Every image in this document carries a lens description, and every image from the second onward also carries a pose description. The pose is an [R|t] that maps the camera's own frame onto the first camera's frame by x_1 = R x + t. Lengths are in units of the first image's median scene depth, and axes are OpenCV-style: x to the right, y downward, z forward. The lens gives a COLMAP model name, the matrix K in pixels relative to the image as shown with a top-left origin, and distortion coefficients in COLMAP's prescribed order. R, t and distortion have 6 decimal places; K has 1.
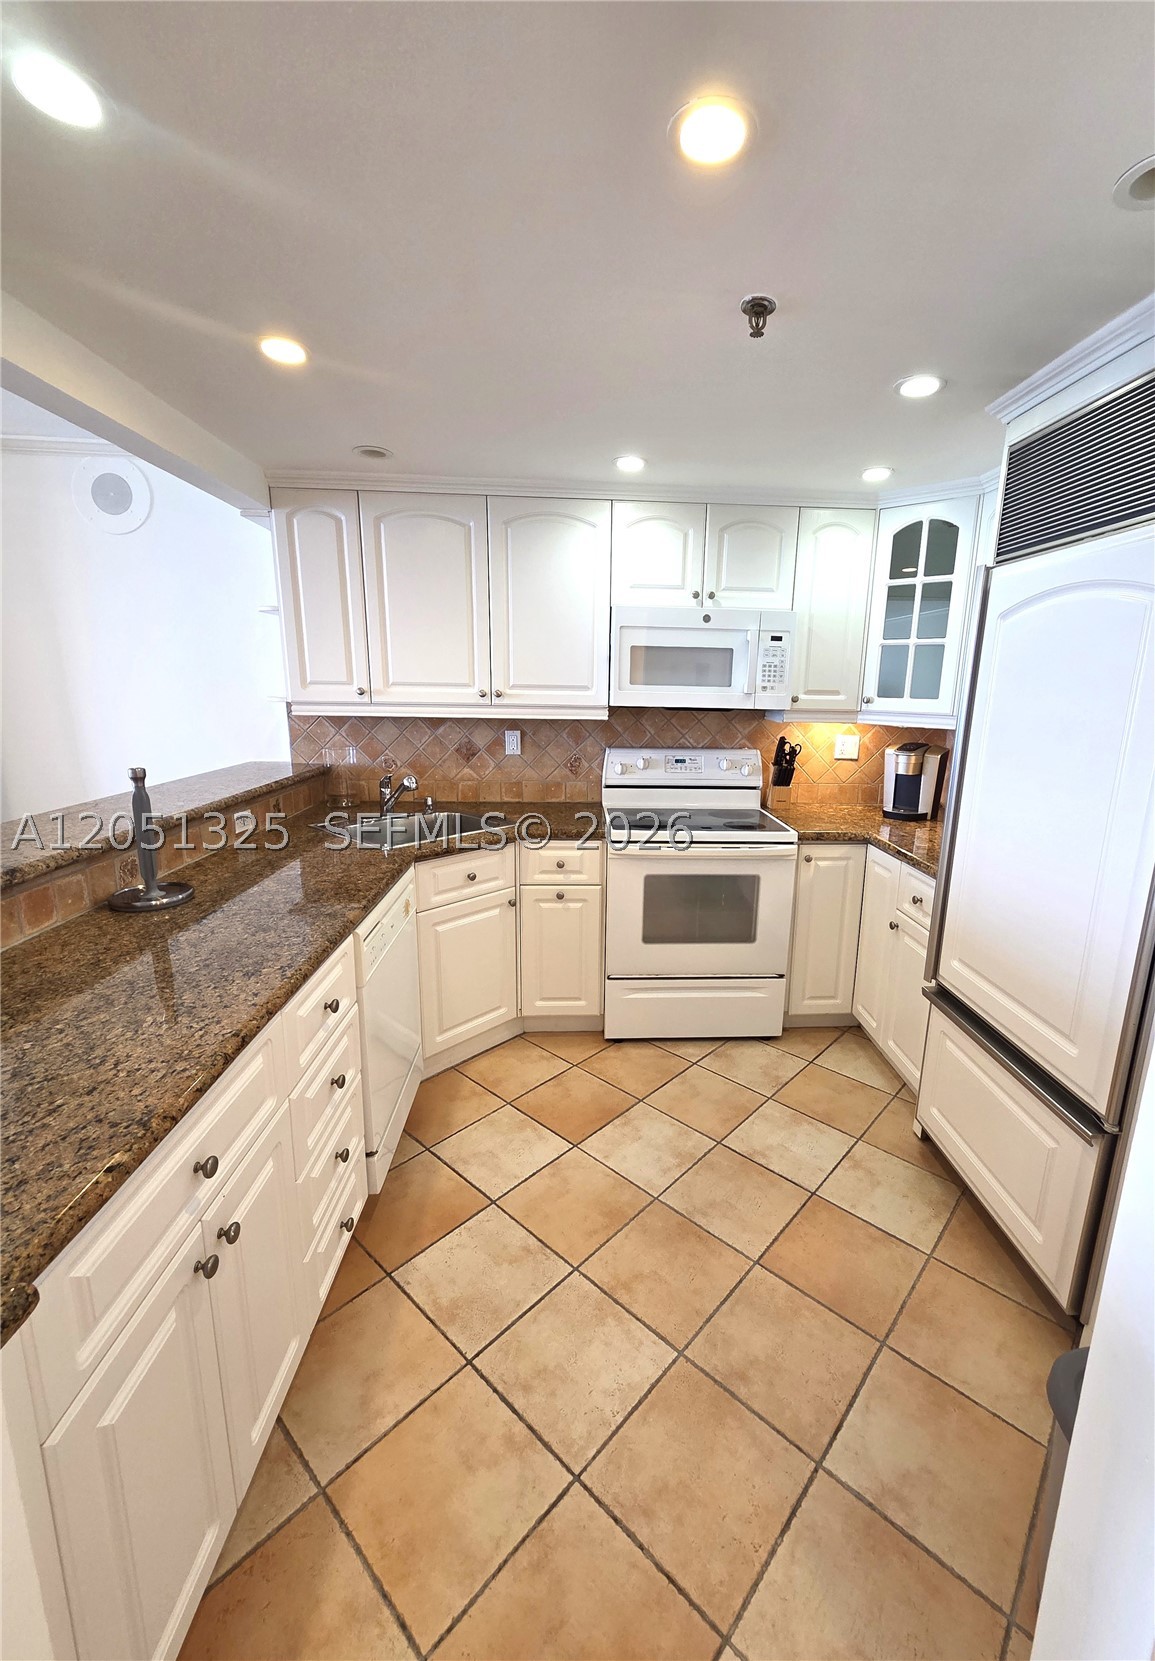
lens RADIAL K [[686.5, 0, 622.9], [0, 686.5, 833.4], [0, 0, 1]] dist [-0.001120, 0.001891]
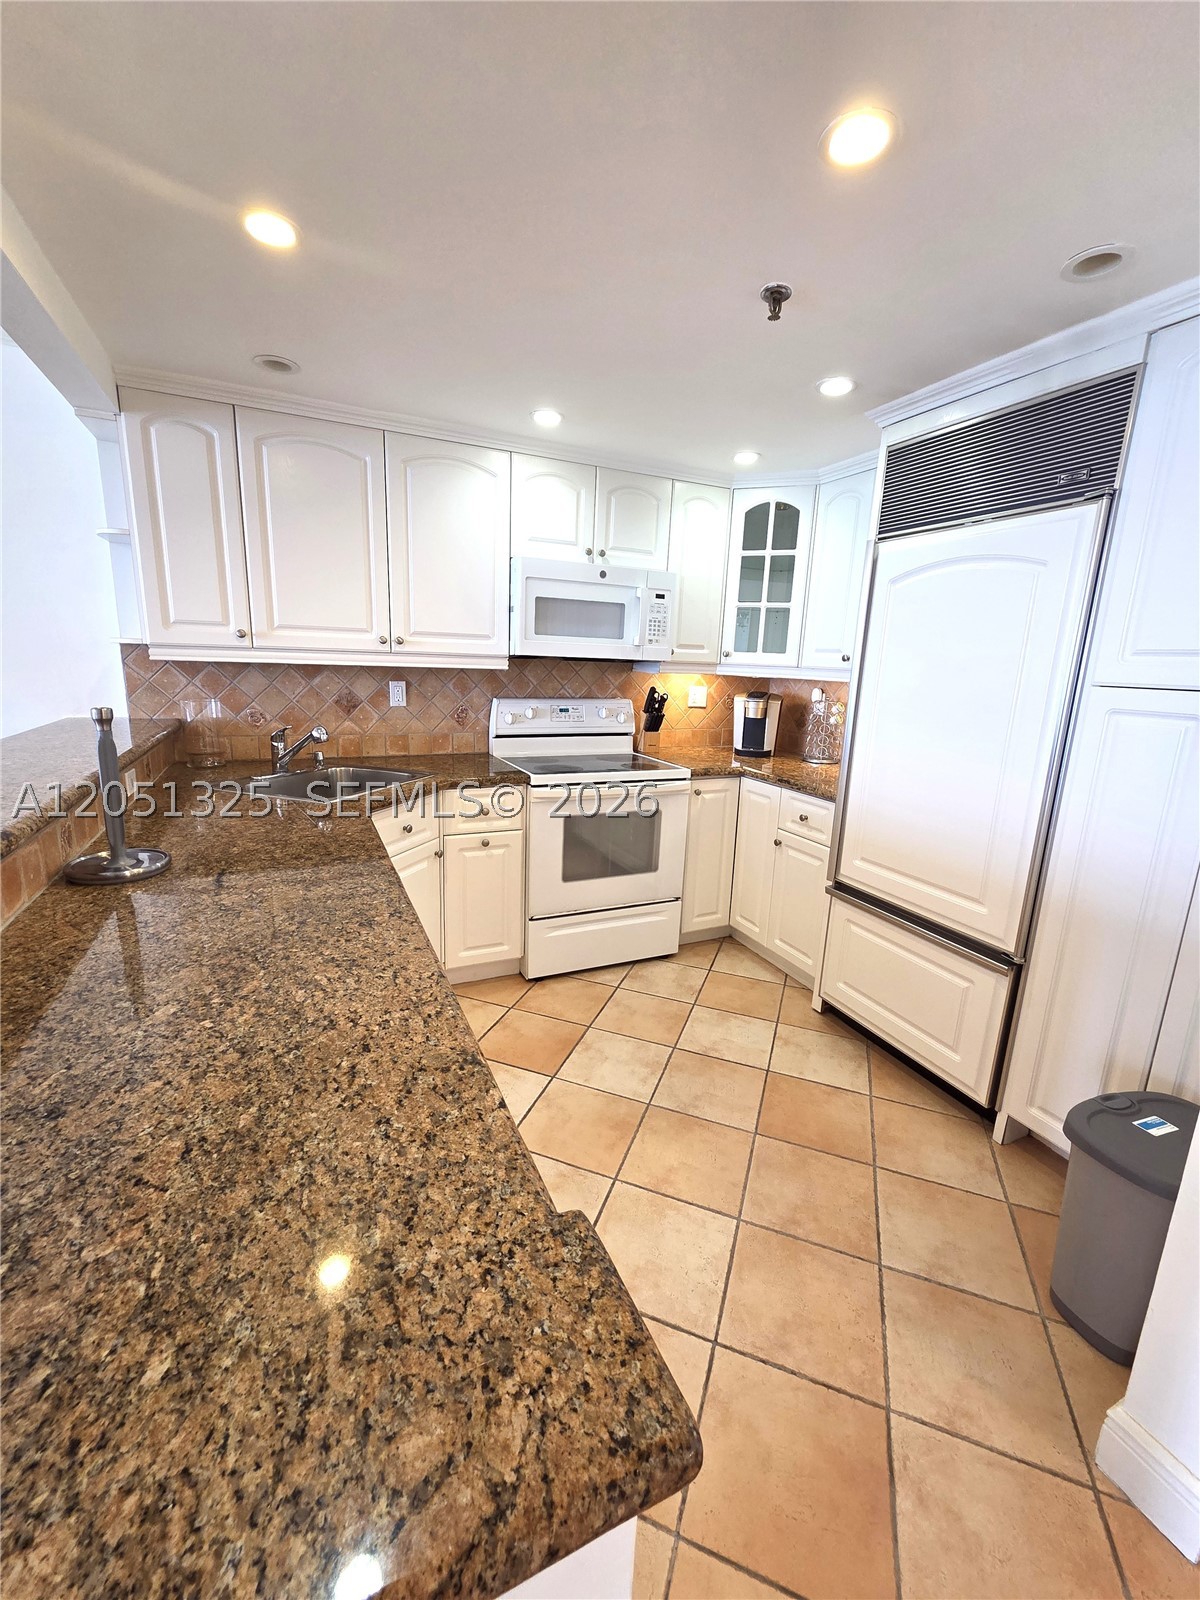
lens RADIAL K [[659.5, 0, 599.1], [0, 659.5, 803.1], [0, 0, 1]] dist [-0.001524, 0.001563]
pose [[0.933316, -0.062831, 0.353516, -0.389517], [0.059494, 0.998022, 0.020312, 0.032575], [-0.354093, 0.002074, 0.935208, 0.055536]]
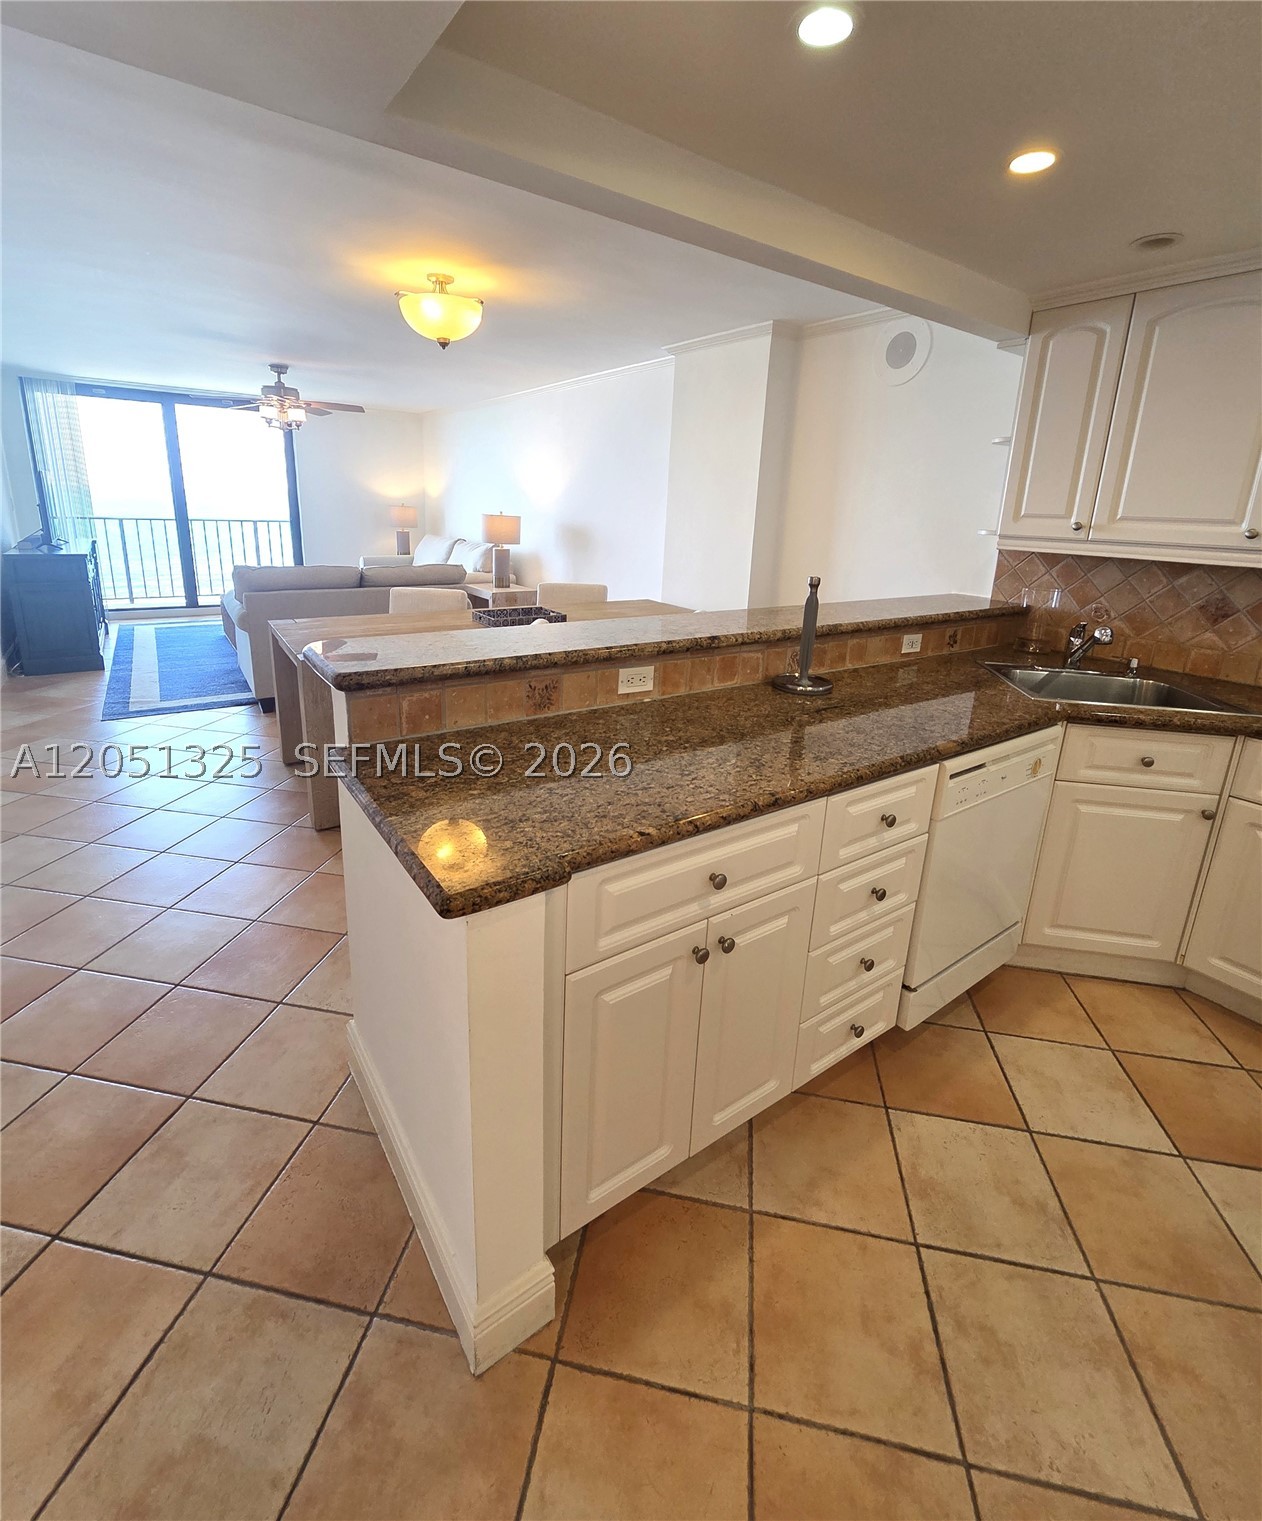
lens RADIAL K [[694.3, 0, 619.0], [0, 694.3, 681.1], [0, 0, 1]] dist [-0.005252, 0.001823]
pose [[0.513954, 0.211118, -0.831433, 0.147553], [-0.211622, 0.970489, 0.115613, 0.013229], [0.831305, 0.116530, 0.543464, 0.064122]]
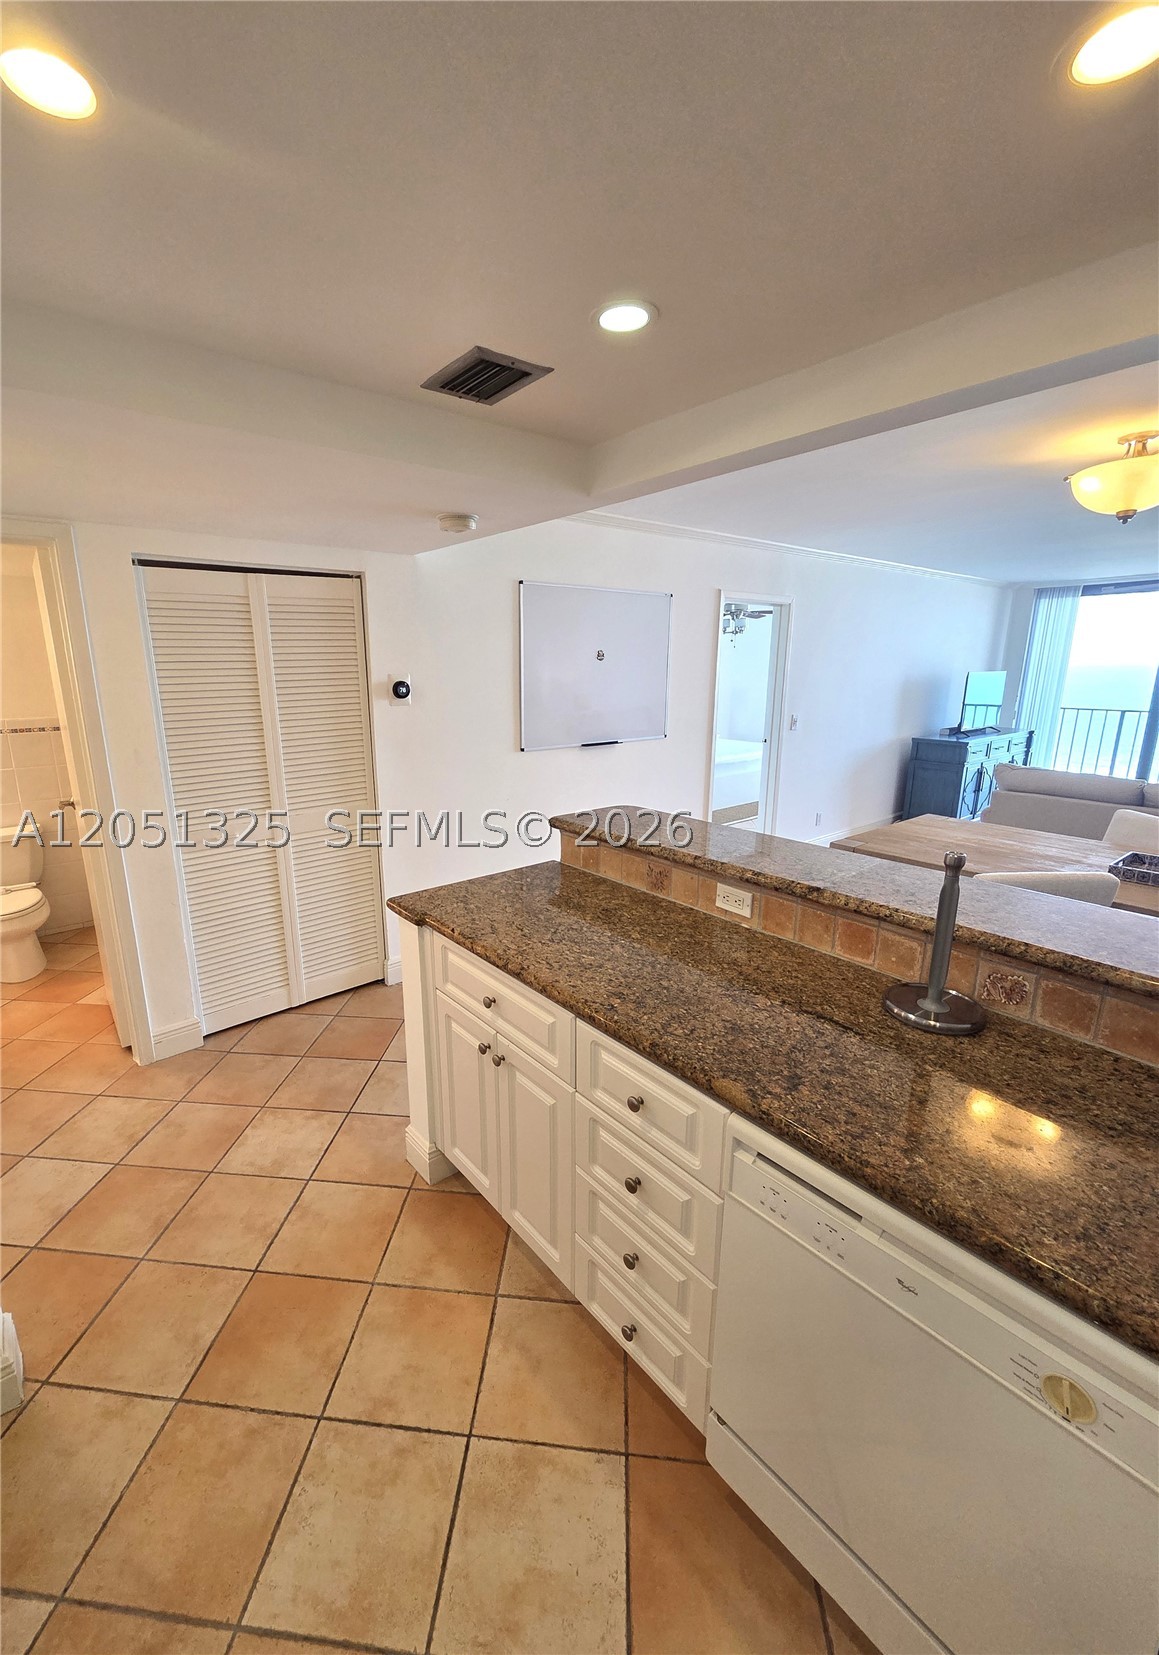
lens RADIAL K [[665.2, 0, 529.9], [0, 665.2, 828.5], [0, 0, 1]] dist [-0.004780, 0.000043]
pose [[-0.827091, 0.118216, -0.549496, 0.095429], [-0.131823, 0.909566, 0.394097, -0.313218], [0.546392, 0.398390, -0.736710, 1.129966]]
